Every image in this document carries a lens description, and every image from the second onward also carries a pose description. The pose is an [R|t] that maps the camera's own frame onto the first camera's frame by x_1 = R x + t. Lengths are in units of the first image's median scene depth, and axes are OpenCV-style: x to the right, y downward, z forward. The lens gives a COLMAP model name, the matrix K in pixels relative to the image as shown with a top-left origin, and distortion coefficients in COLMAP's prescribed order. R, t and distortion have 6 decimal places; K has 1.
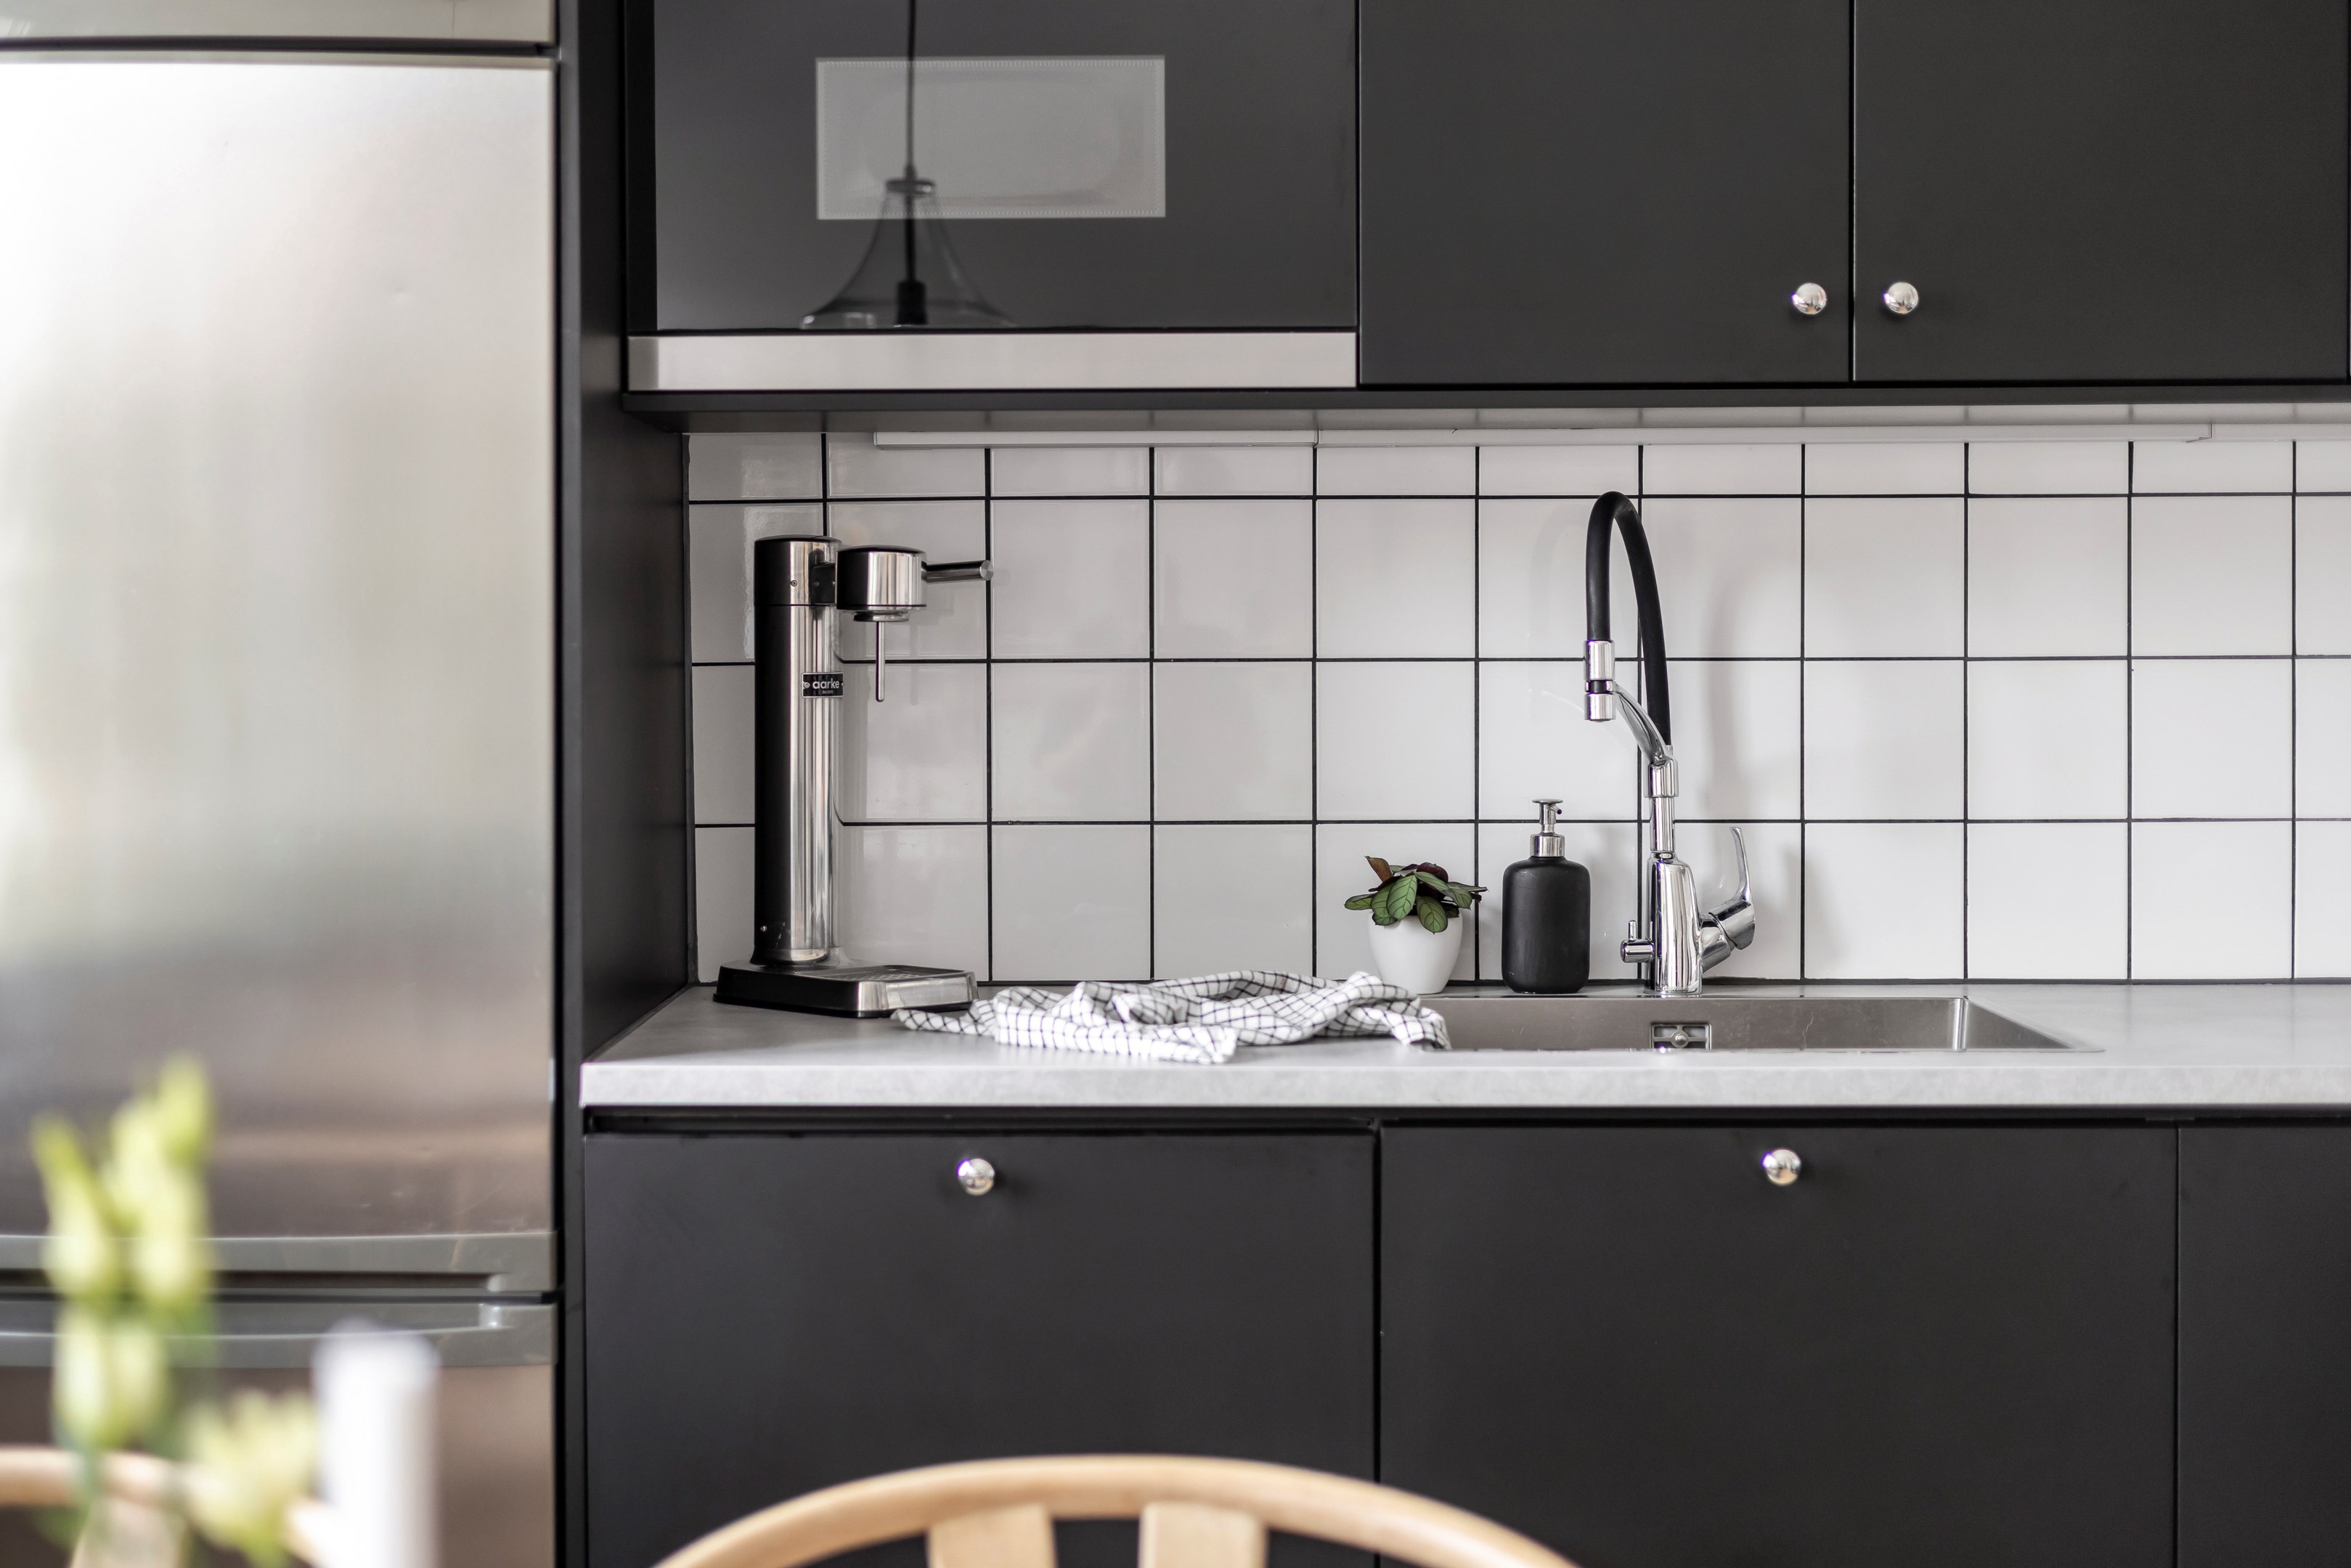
lens RADIAL K [[3617.1, 0, 1154.6], [0, 3617.1, 770.0], [0, 0, 1]] dist [-0.036015, 0.000000]
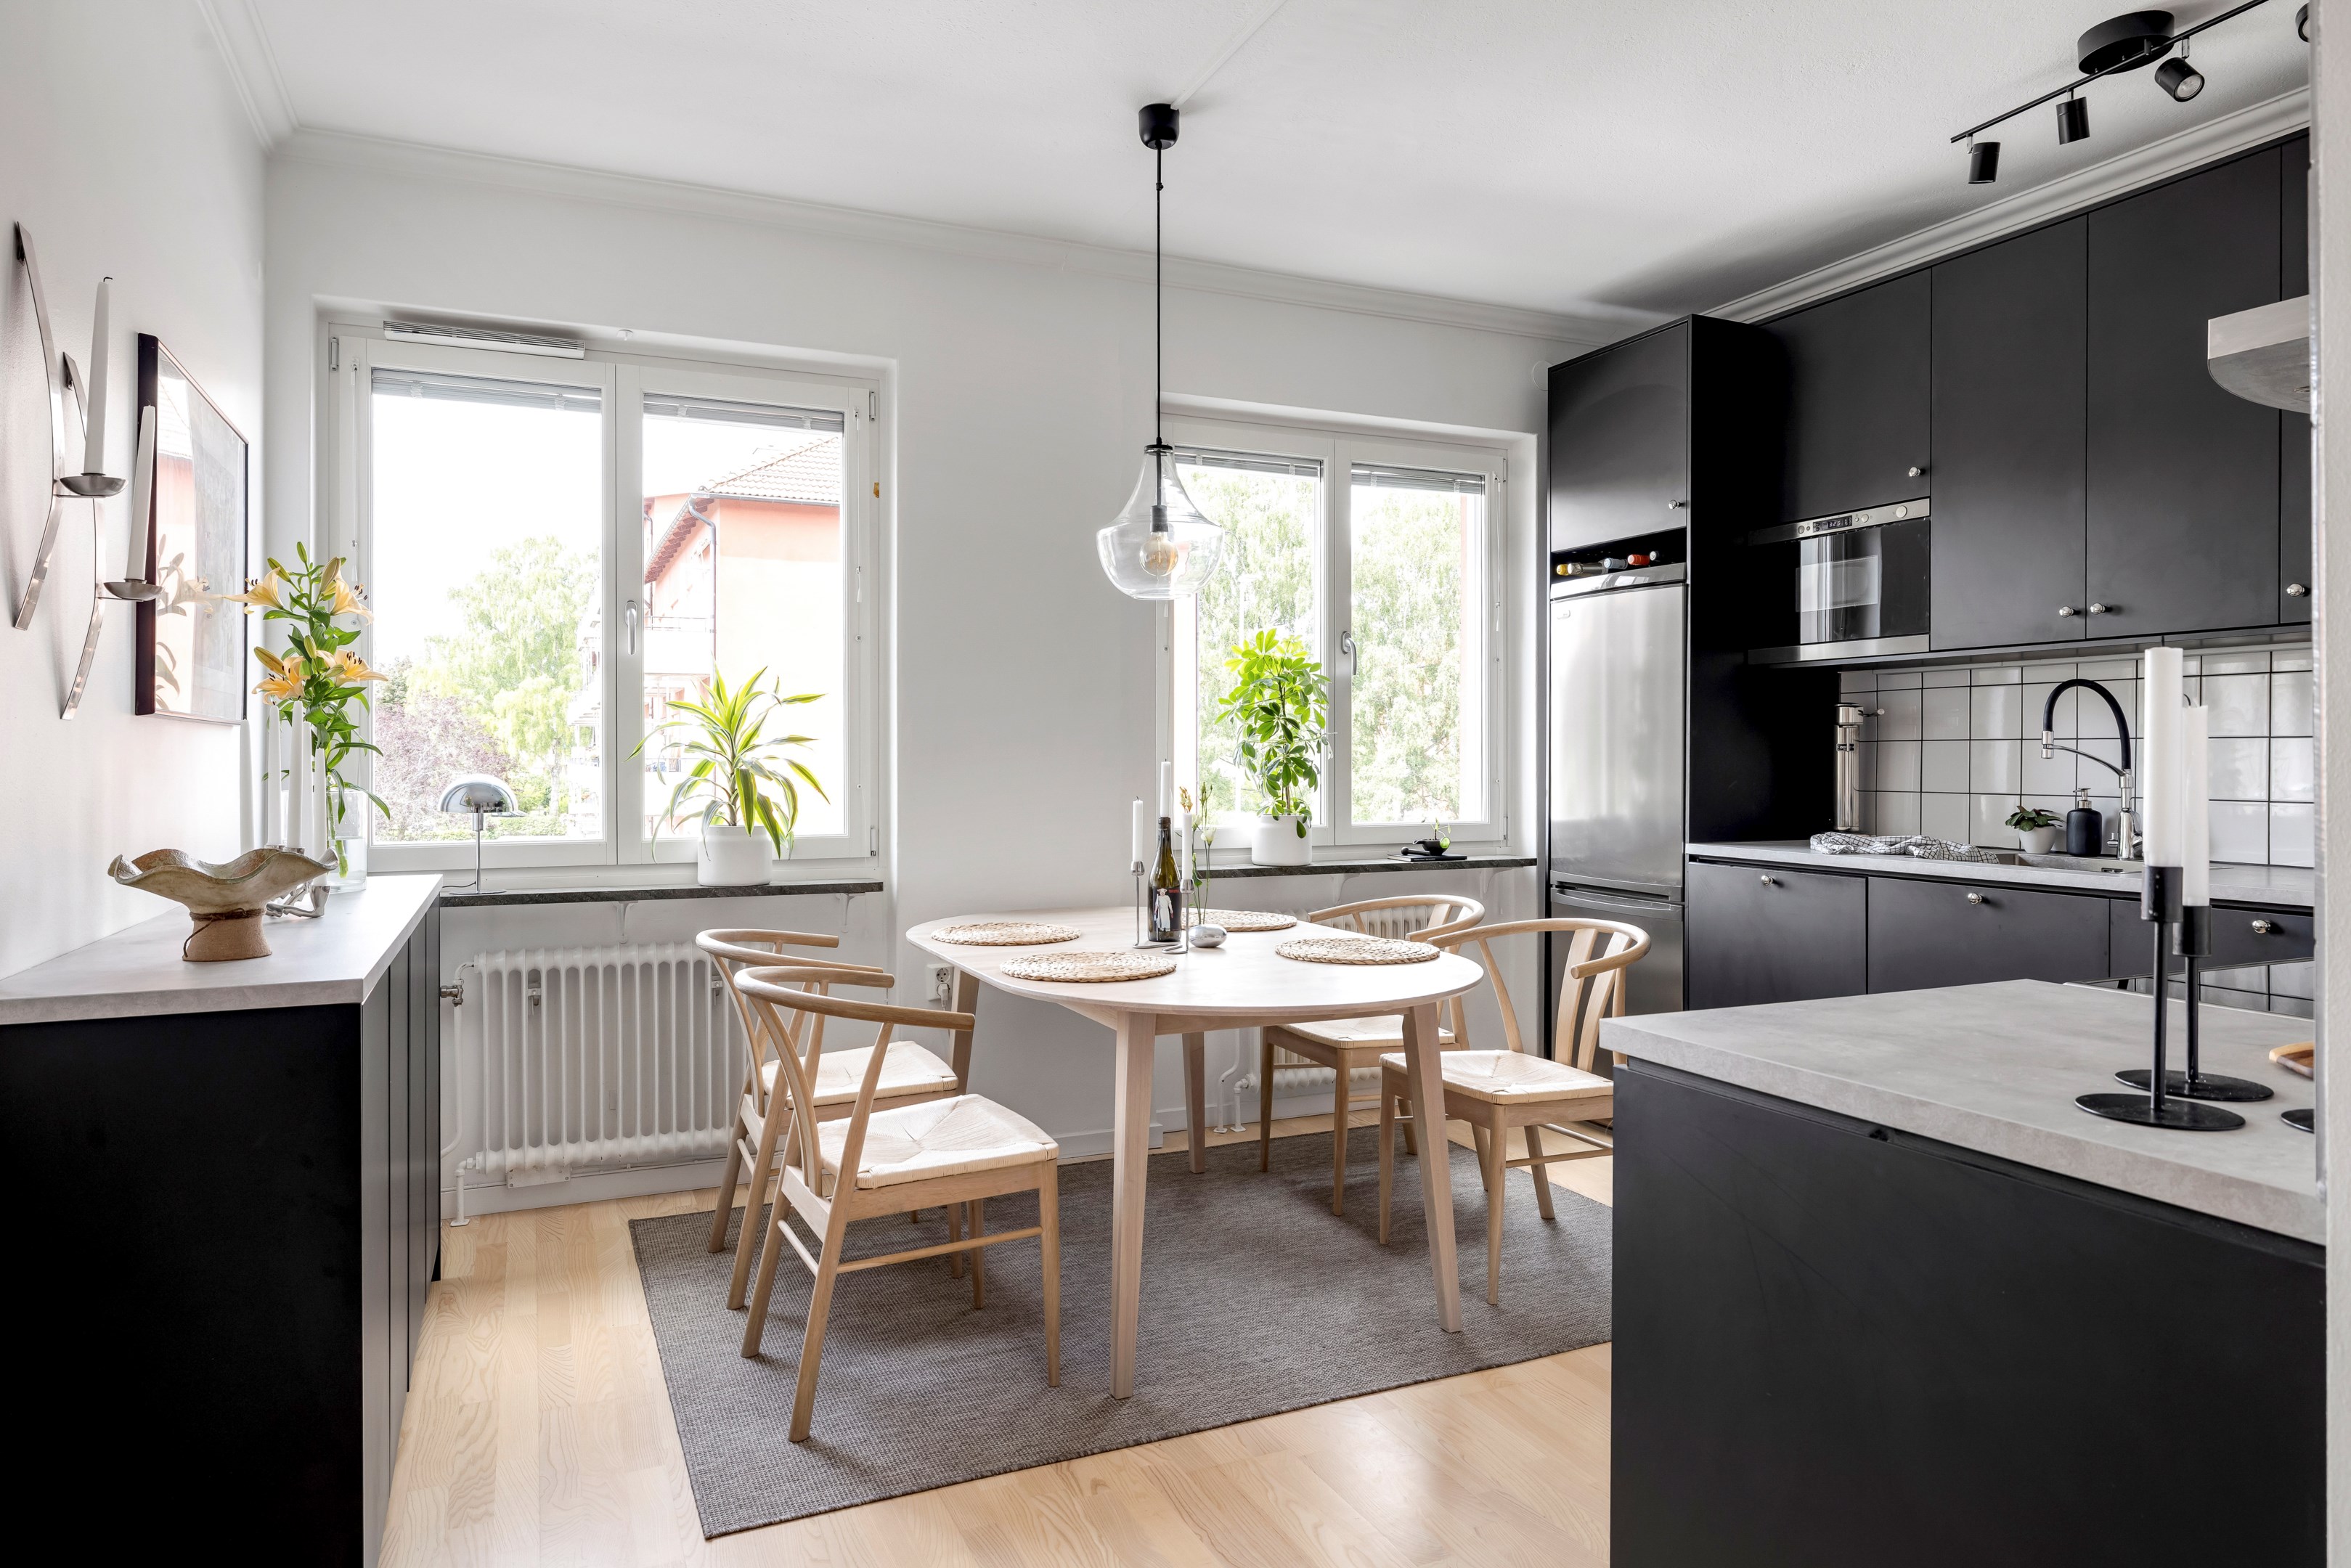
lens RADIAL K [[1440.4, 0, 1166.0], [0, 1440.4, 773.7], [0, 0, 1]] dist [0.006156, 0.002417]
pose [[0.428627, 0.014652, -0.903363, 0.836591], [-0.037961, 0.999278, -0.001804, 0.026559], [0.902684, 0.035066, 0.428873, -0.135230]]
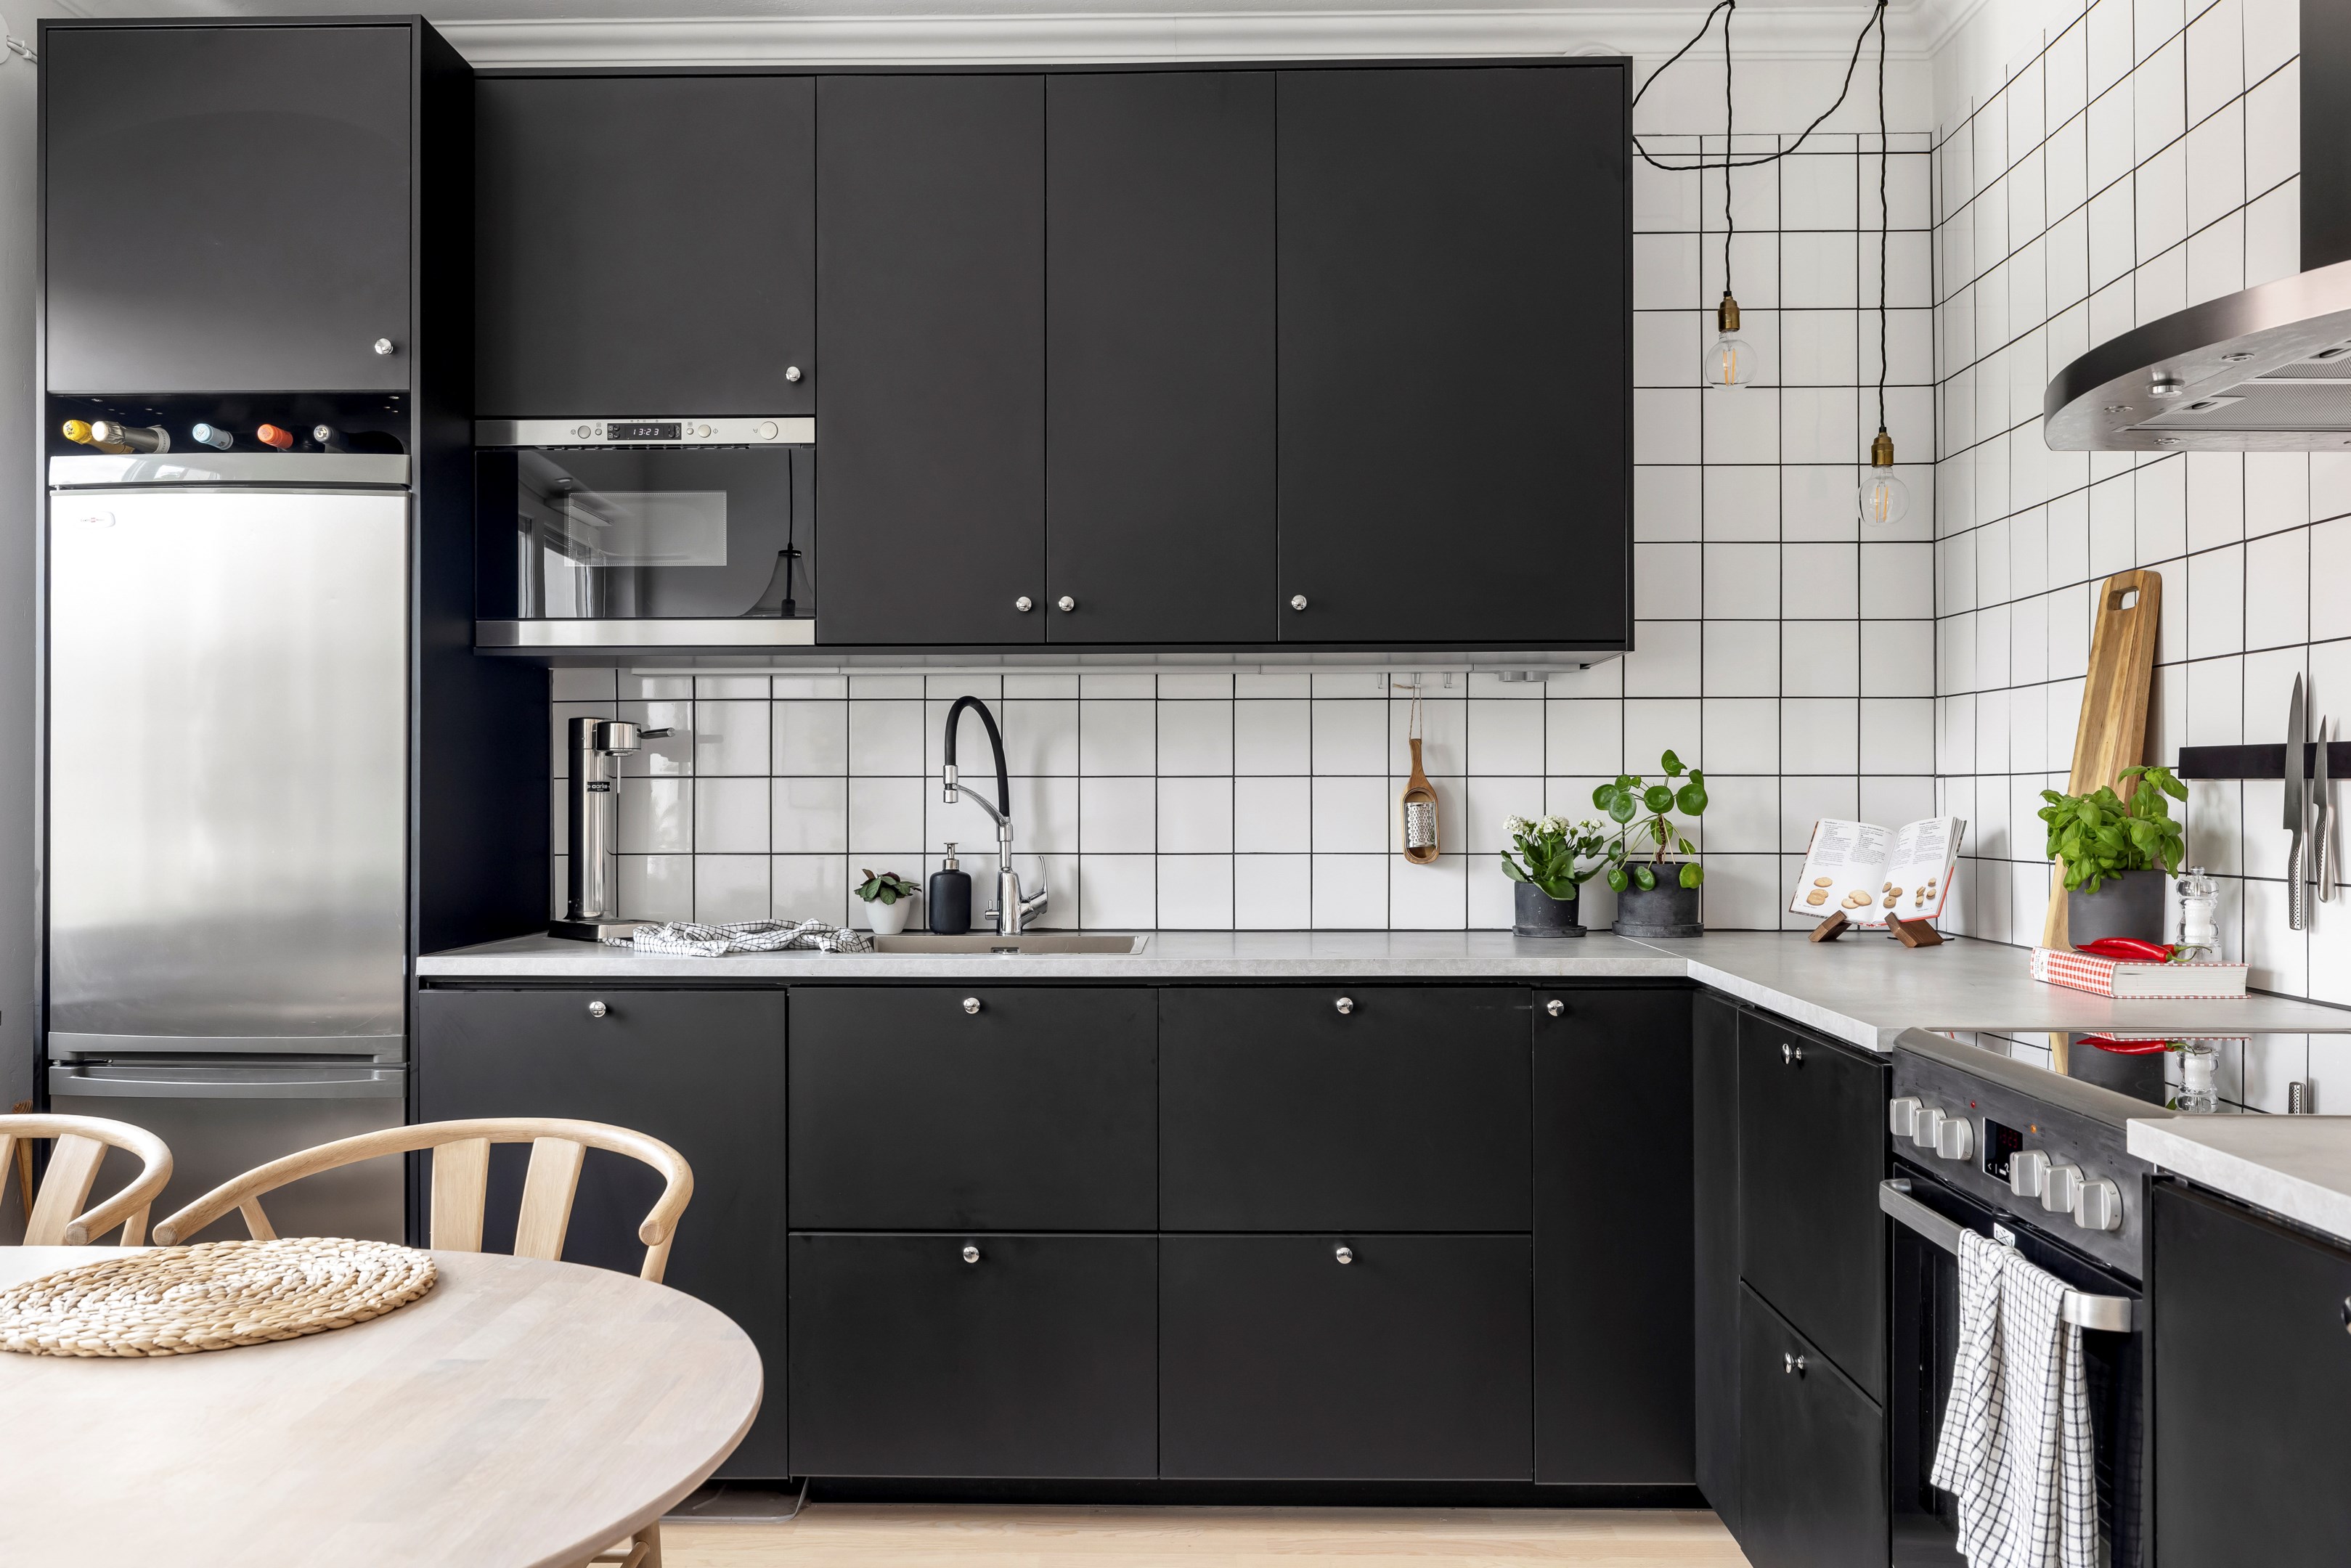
lens RADIAL K [[1898.4, 0, 1198.1], [0, 1898.4, 798.7], [0, 0, 1]] dist [-0.000827, -0.008051]
pose [[0.999982, 0.002251, -0.005527, 0.263849], [-0.002464, 0.999240, -0.038895, 0.025792], [0.005435, 0.038908, 0.999228, -0.109235]]
